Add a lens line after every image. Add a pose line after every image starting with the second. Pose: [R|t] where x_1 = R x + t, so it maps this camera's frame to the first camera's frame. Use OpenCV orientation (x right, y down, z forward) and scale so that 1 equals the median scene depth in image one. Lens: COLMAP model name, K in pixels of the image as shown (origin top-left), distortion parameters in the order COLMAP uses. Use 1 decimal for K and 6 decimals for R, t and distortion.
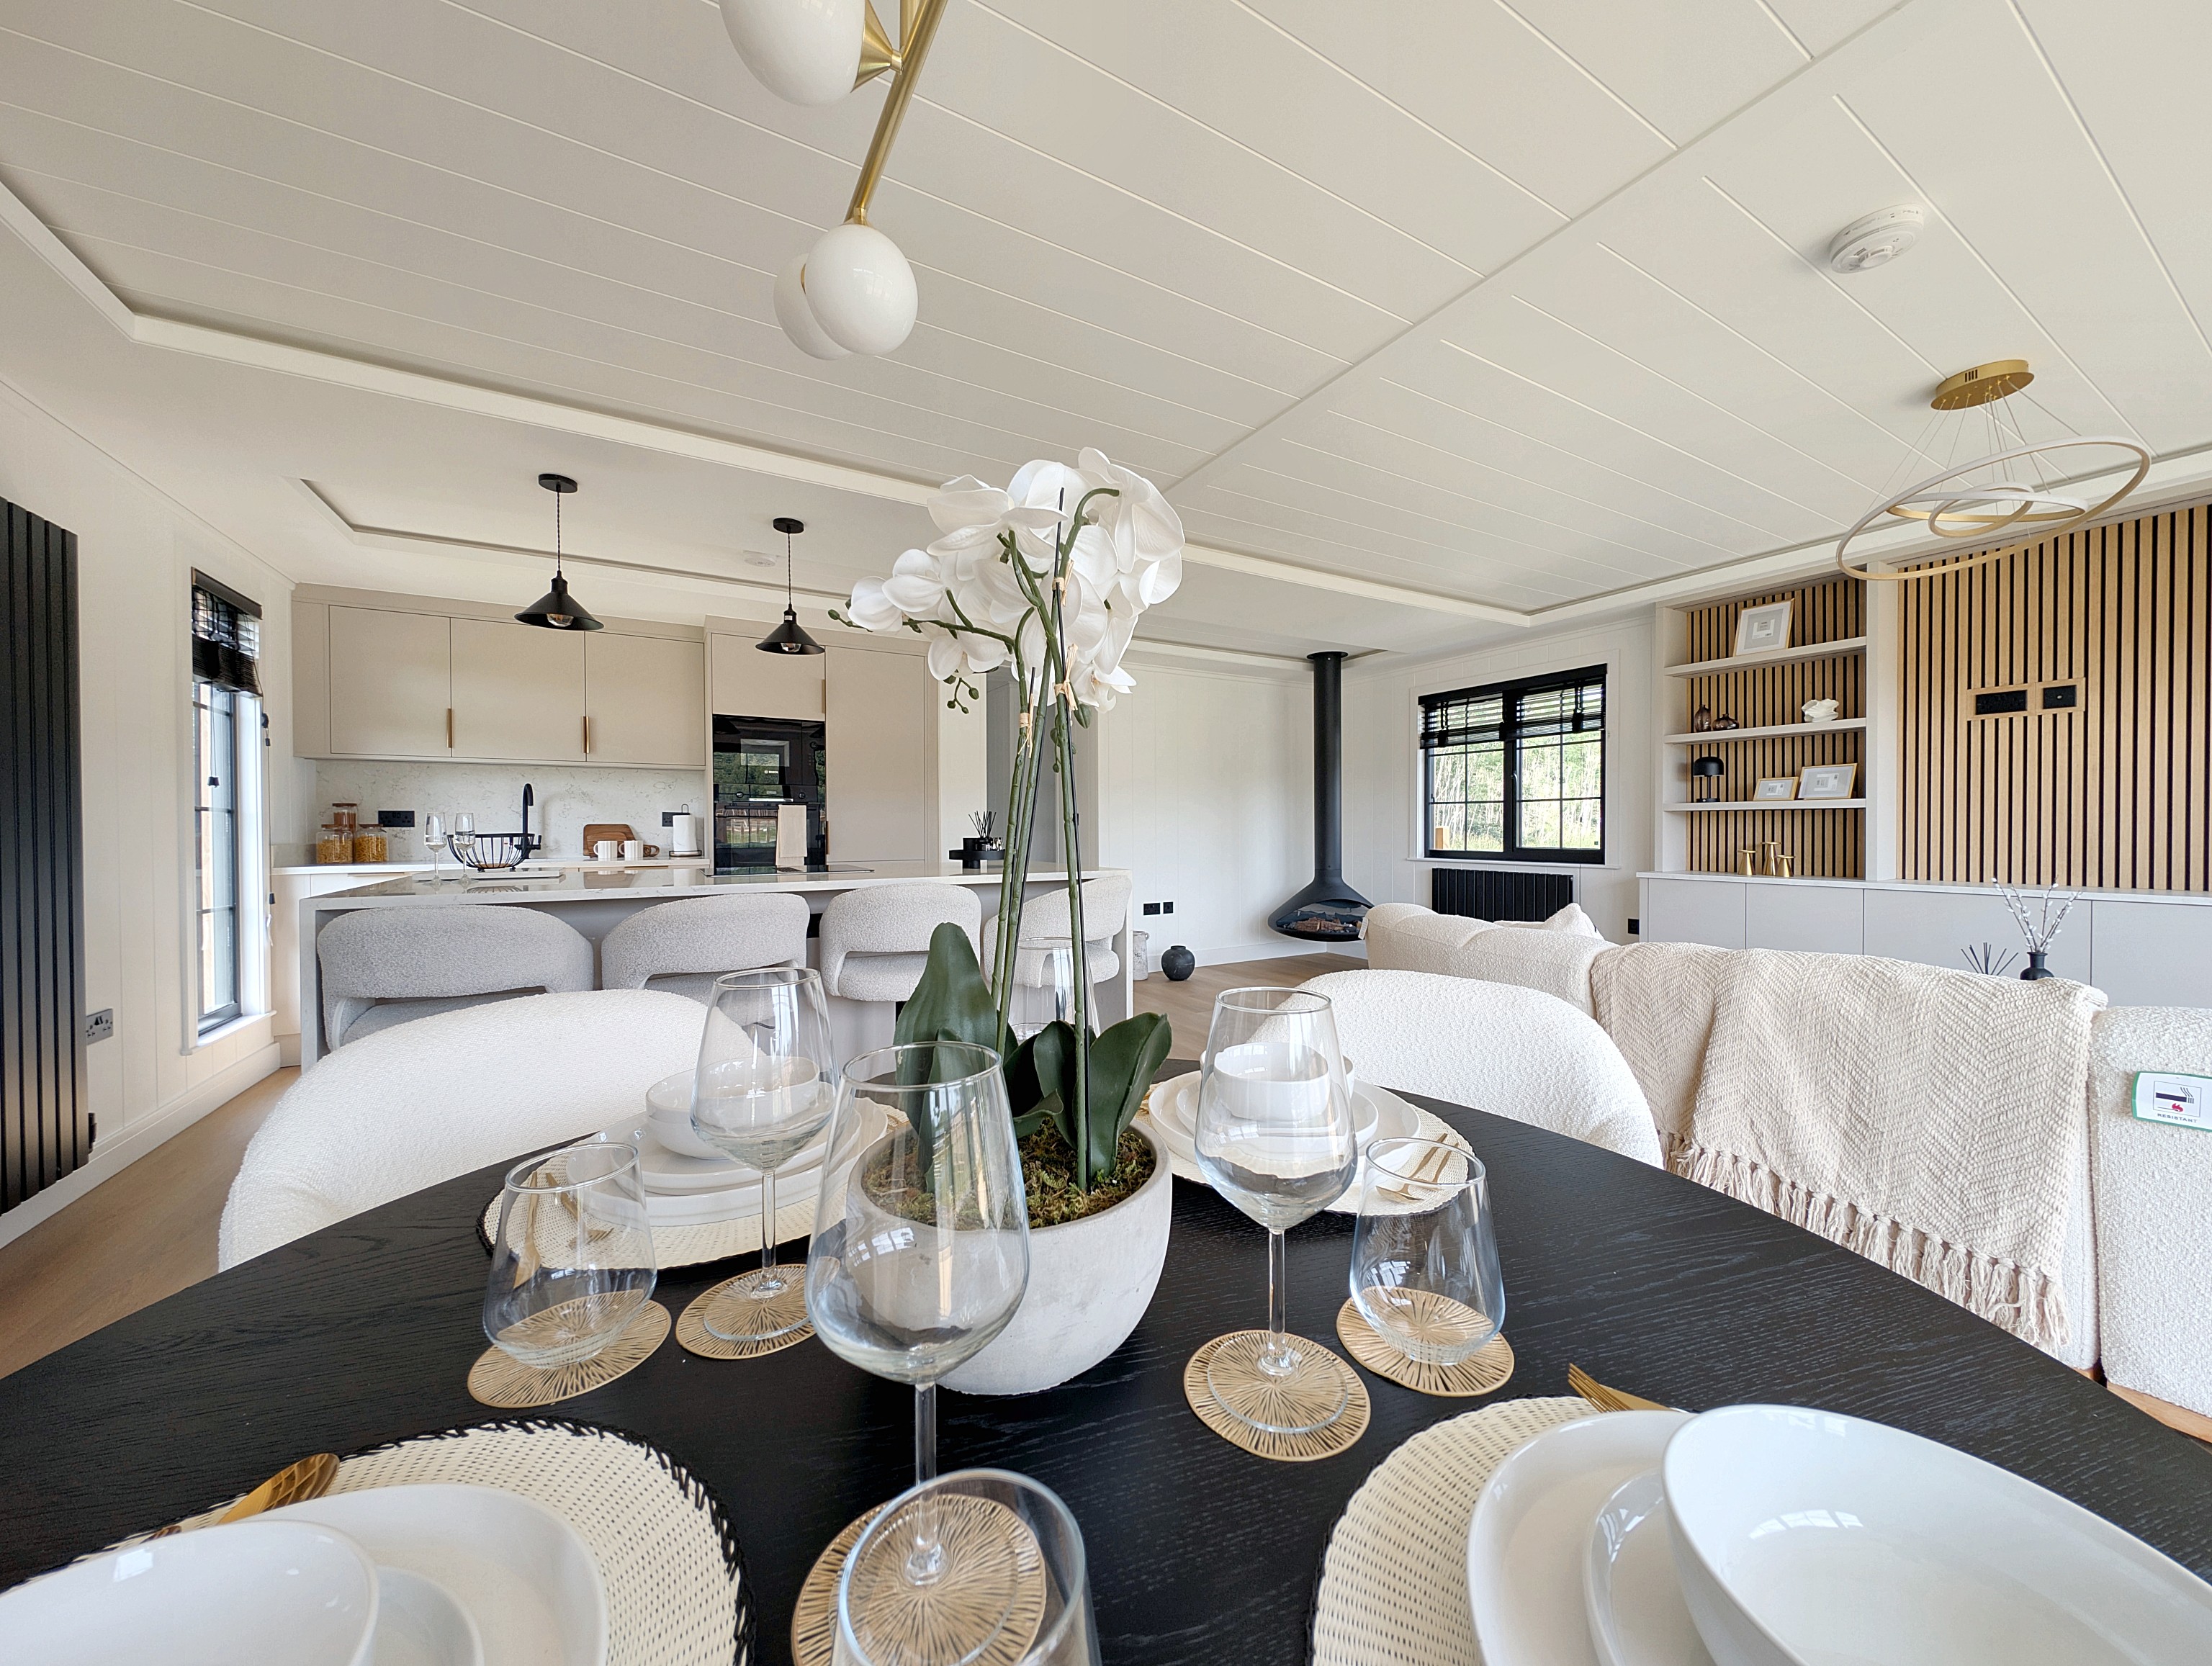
lens RADIAL K [[784.9, 0, 1105.6], [0, 784.9, 834.3], [0, 0, 1]] dist [0.002554, -0.001592]
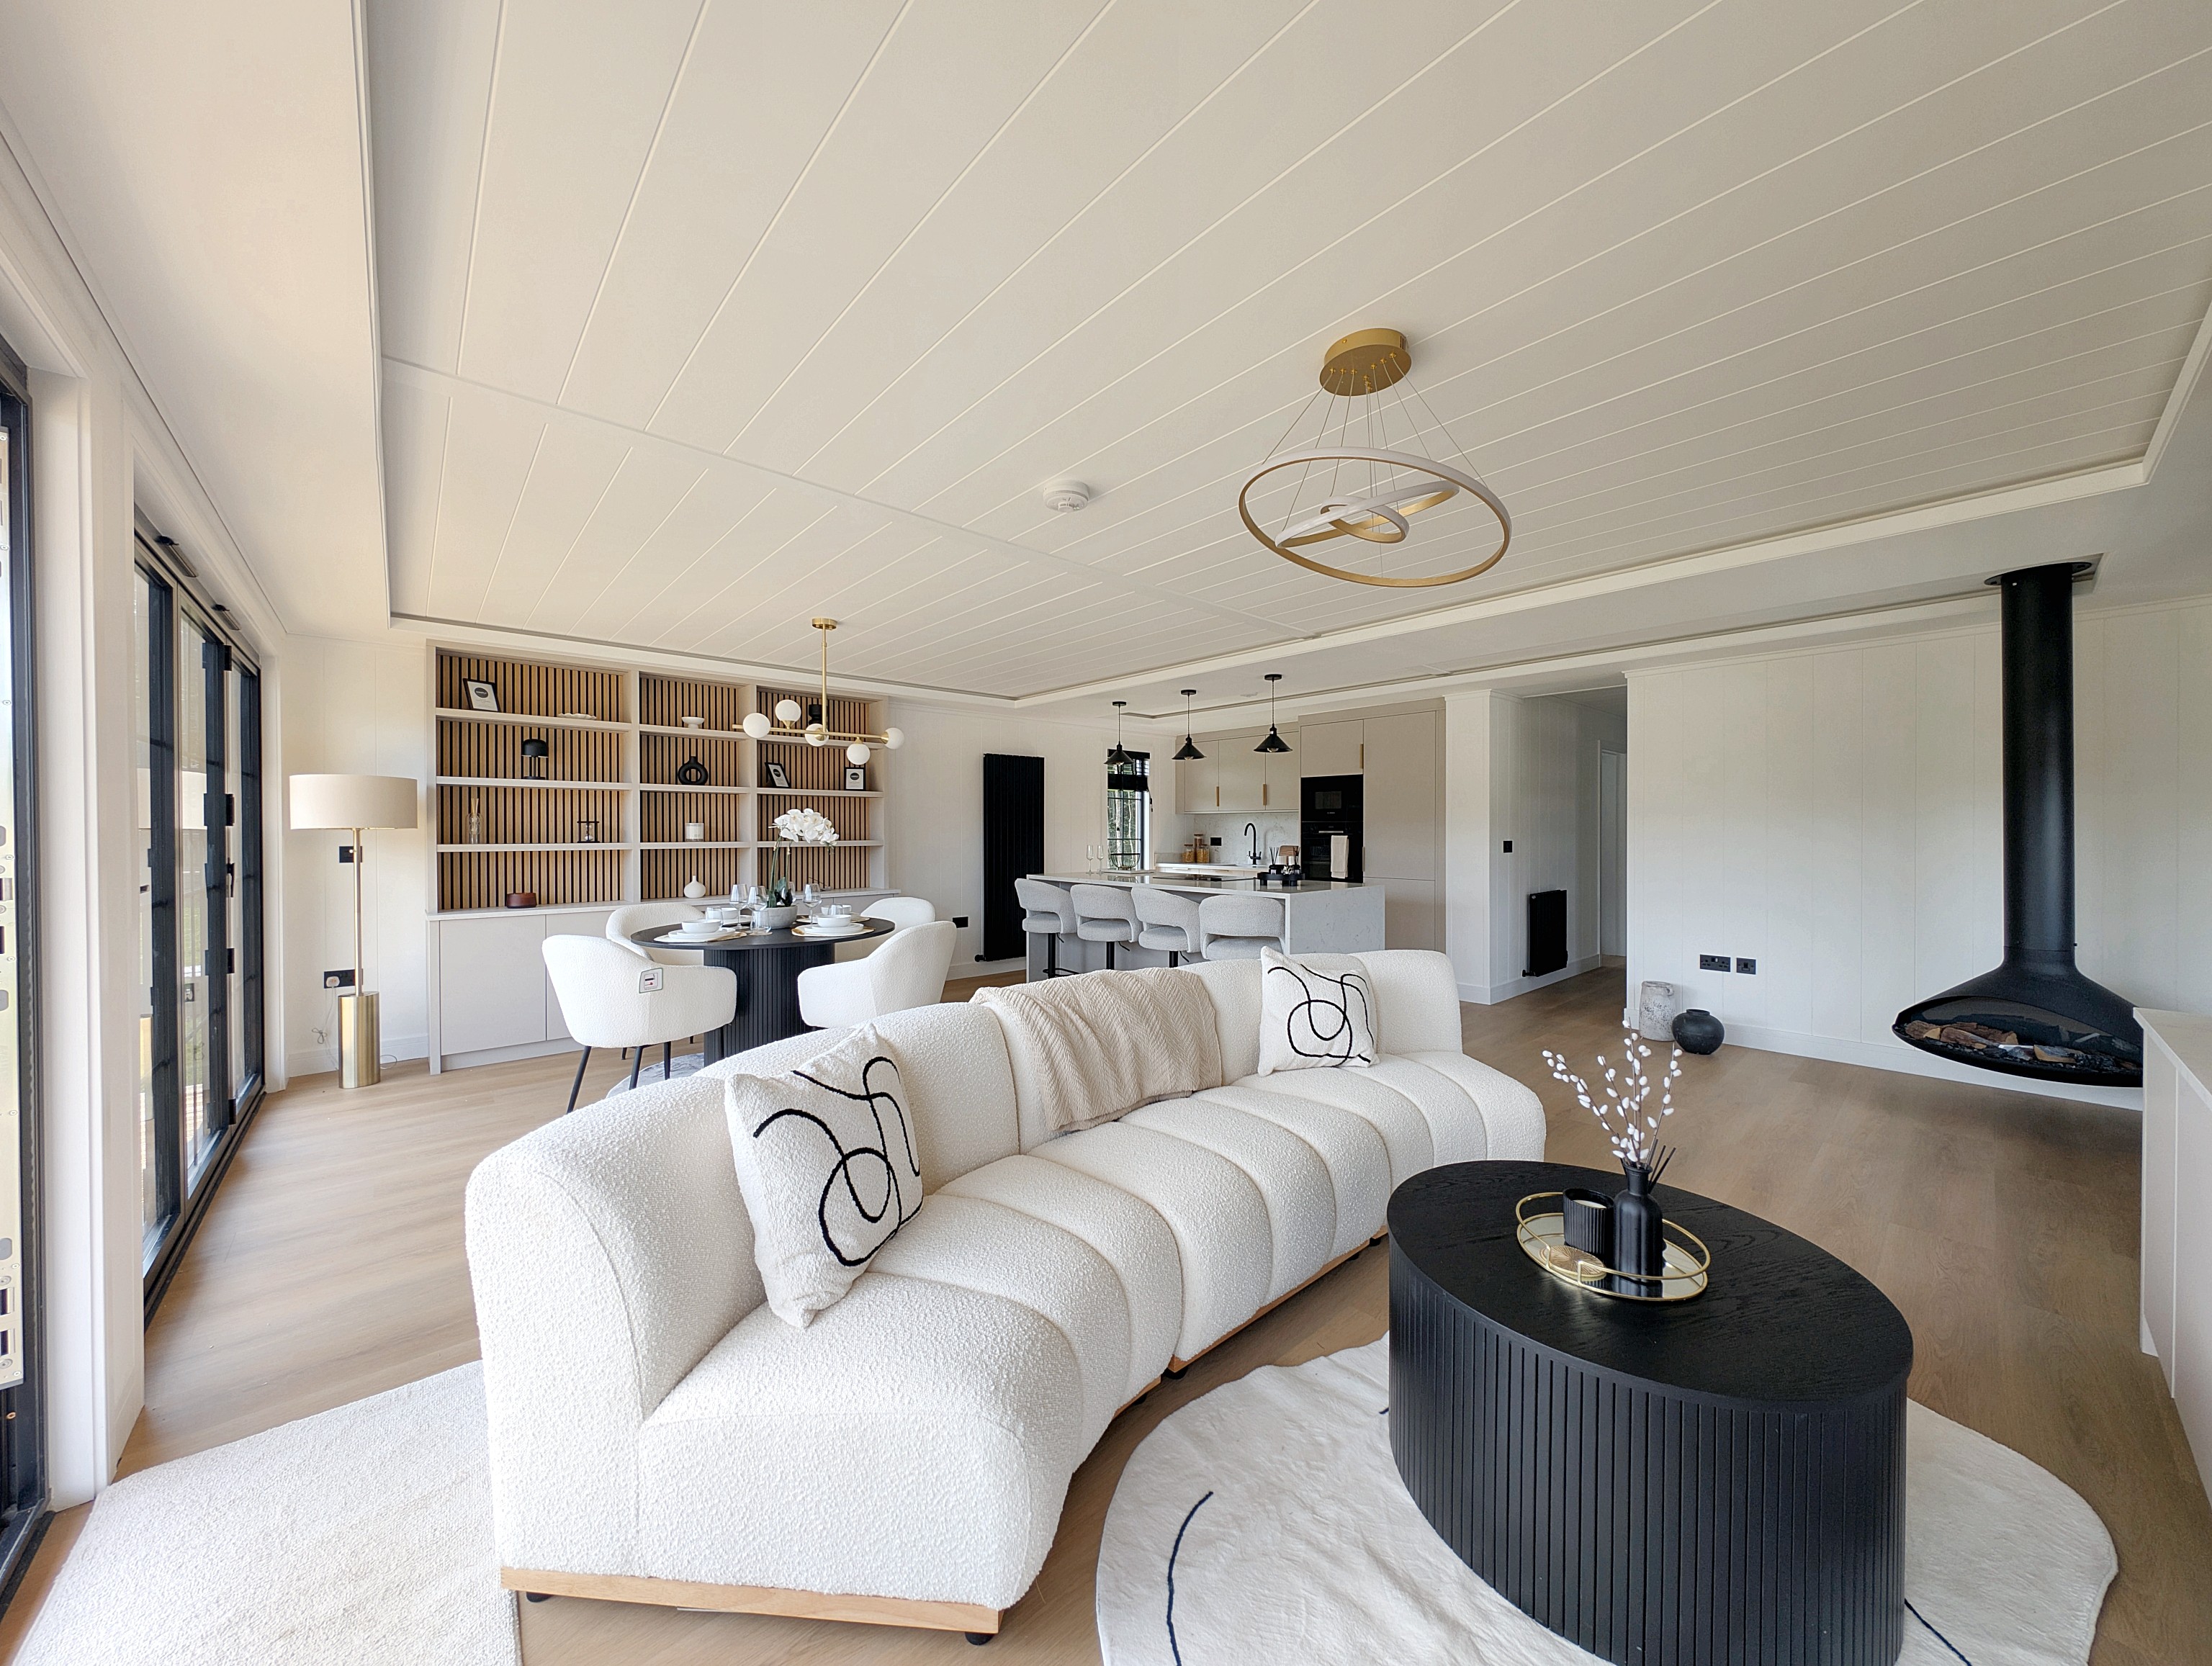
lens RADIAL K [[780.0, 0, 1104.5], [0, 780.0, 834.2], [0, 0, 1]] dist [0.009945, -0.006148]
pose [[0.205016, 0.008686, -0.978720, 1.062696], [-0.011003, 0.999918, 0.006569, -0.052096], [0.978697, 0.009422, 0.205095, 0.336039]]
